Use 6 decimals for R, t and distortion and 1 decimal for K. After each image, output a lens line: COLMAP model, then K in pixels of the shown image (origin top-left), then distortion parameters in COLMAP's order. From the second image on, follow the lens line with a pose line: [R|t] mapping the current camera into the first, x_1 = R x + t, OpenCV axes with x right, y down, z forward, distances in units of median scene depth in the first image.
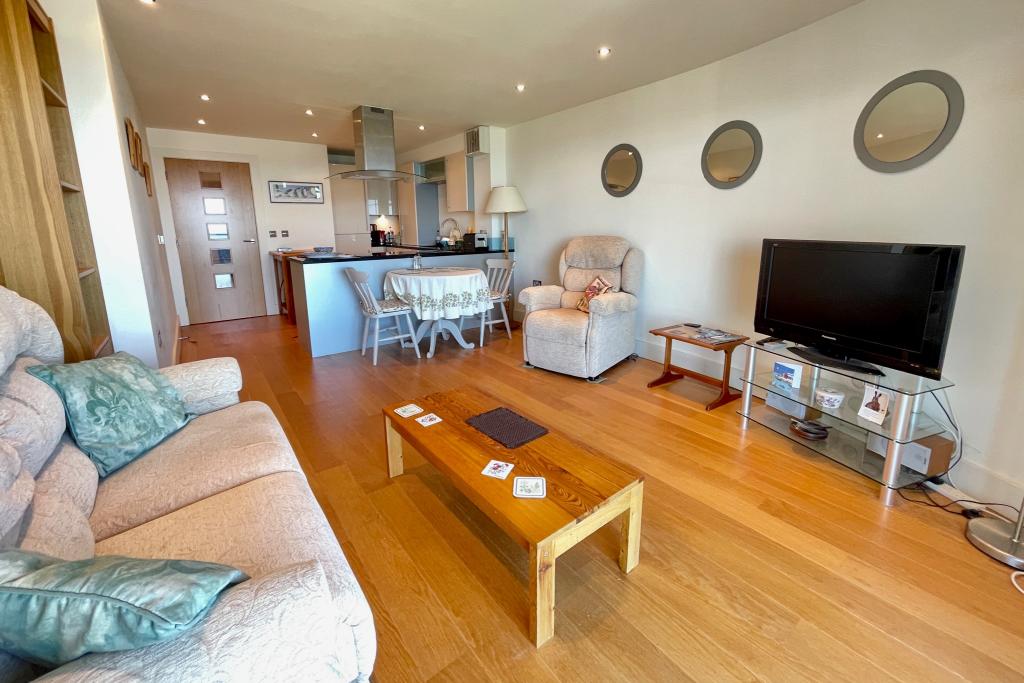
lens RADIAL K [[420.9, 0, 510.6], [0, 420.9, 312.6], [0, 0, 1]] dist [-0.002217, 0.001971]
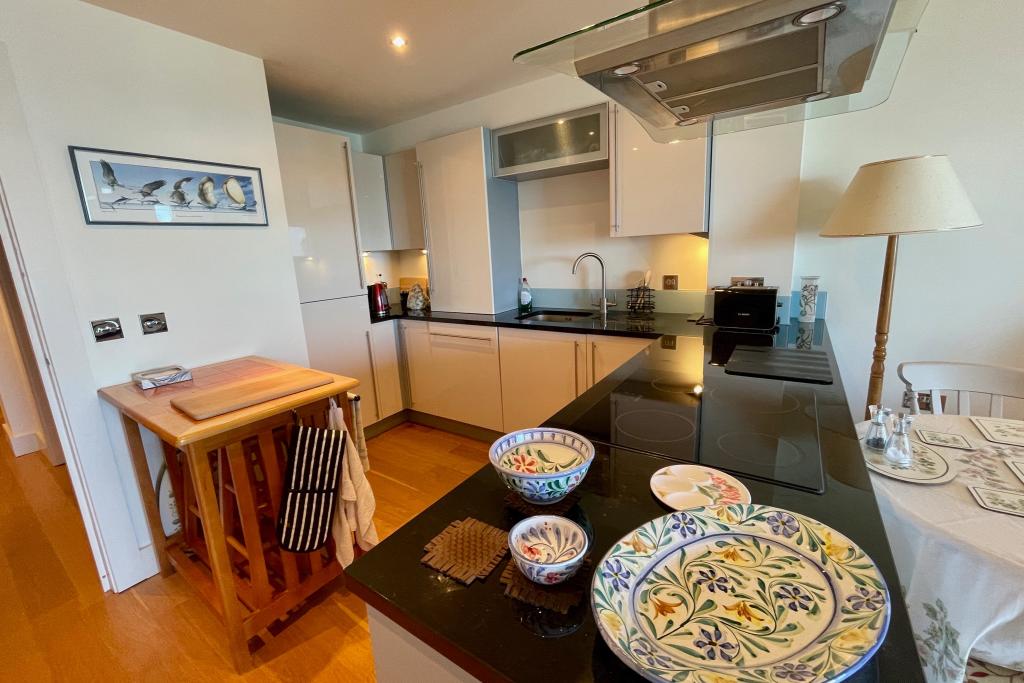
lens RADIAL K [[420.9, 0, 514.2], [0, 420.9, 337.3], [0, 0, 1]] dist [-0.002217, 0.001971]
pose [[0.946363, -0.105632, 0.305349, -0.382309], [0.106303, 0.994228, 0.014479, -0.154631], [-0.305116, 0.018757, 0.952130, 0.625612]]
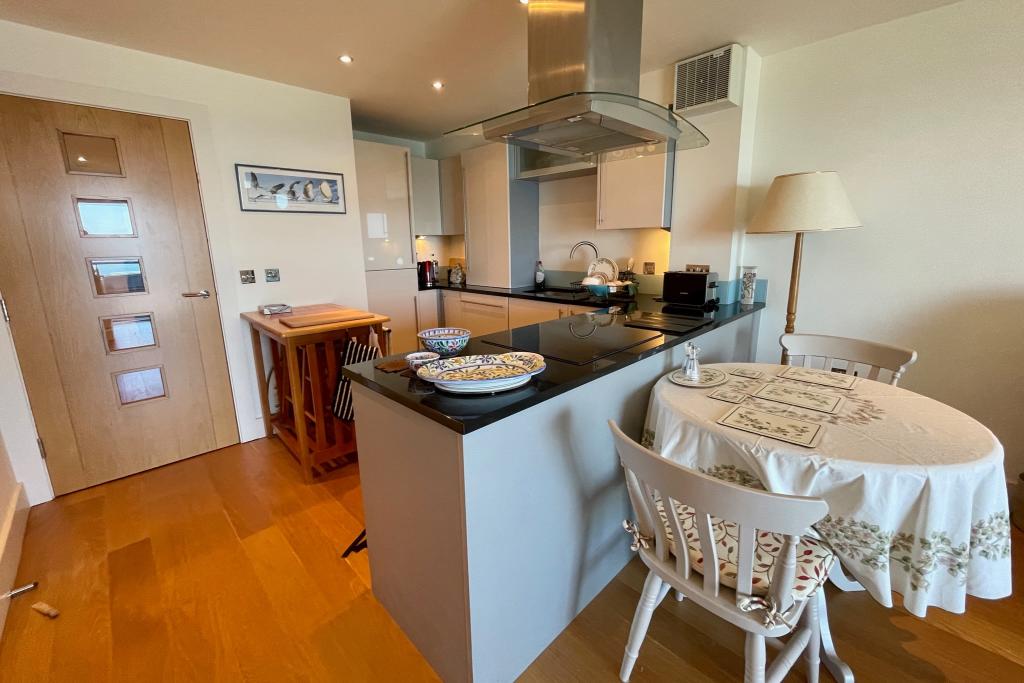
lens RADIAL K [[420.9, 0, 512.7], [0, 420.9, 333.2], [0, 0, 1]] dist [-0.002217, 0.001971]
pose [[0.990920, -0.036549, 0.129388, -0.328420], [0.035134, 0.999295, 0.013204, -0.117750], [-0.129780, -0.008538, 0.991506, 0.483230]]
